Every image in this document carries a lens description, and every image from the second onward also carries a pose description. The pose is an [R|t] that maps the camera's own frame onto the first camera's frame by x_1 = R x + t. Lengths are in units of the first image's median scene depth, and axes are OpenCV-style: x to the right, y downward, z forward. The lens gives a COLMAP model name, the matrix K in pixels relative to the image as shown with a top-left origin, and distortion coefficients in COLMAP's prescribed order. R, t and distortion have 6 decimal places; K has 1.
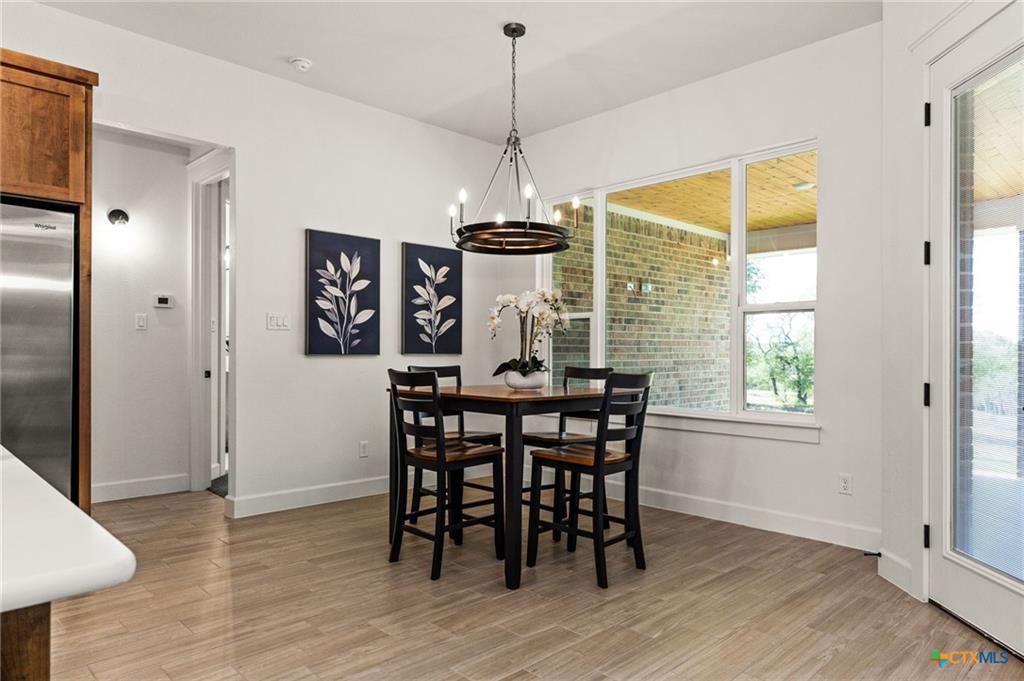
lens RADIAL K [[656.9, 0, 512.7], [0, 656.9, 356.2], [0, 0, 1]] dist [0.004827, 0.000529]
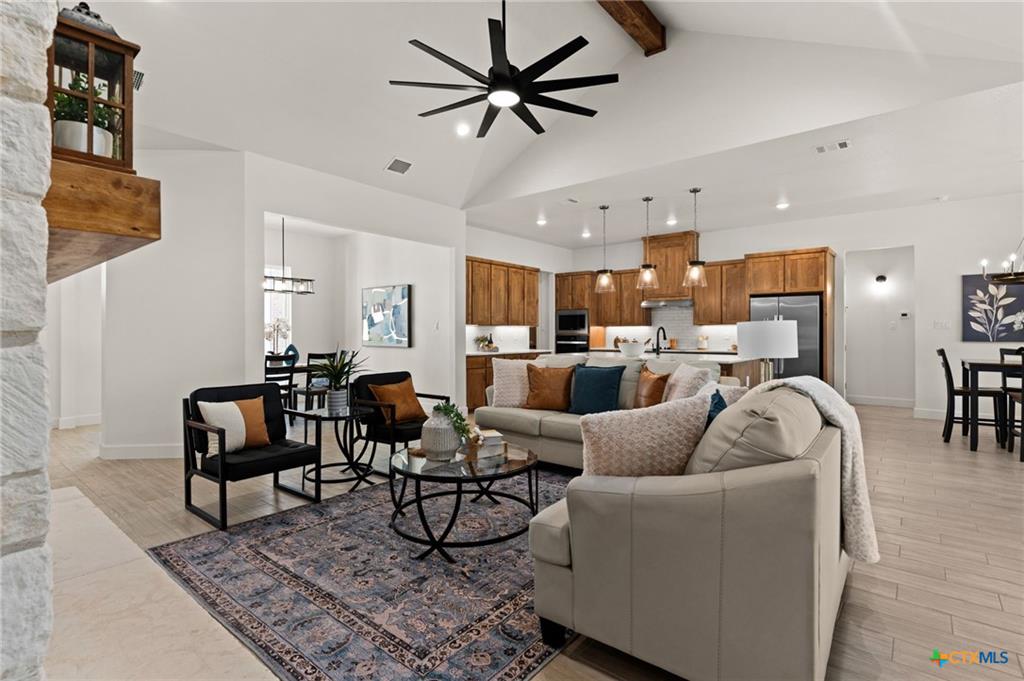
lens RADIAL K [[488.9, 0, 510.6], [0, 488.9, 335.7], [0, 0, 1]] dist [0.000802, -0.000500]
pose [[0.103106, 0.002267, -0.994668, 0.931944], [-0.002595, 0.999995, 0.002010, -0.018178], [0.994667, 0.002374, 0.103111, -0.429622]]
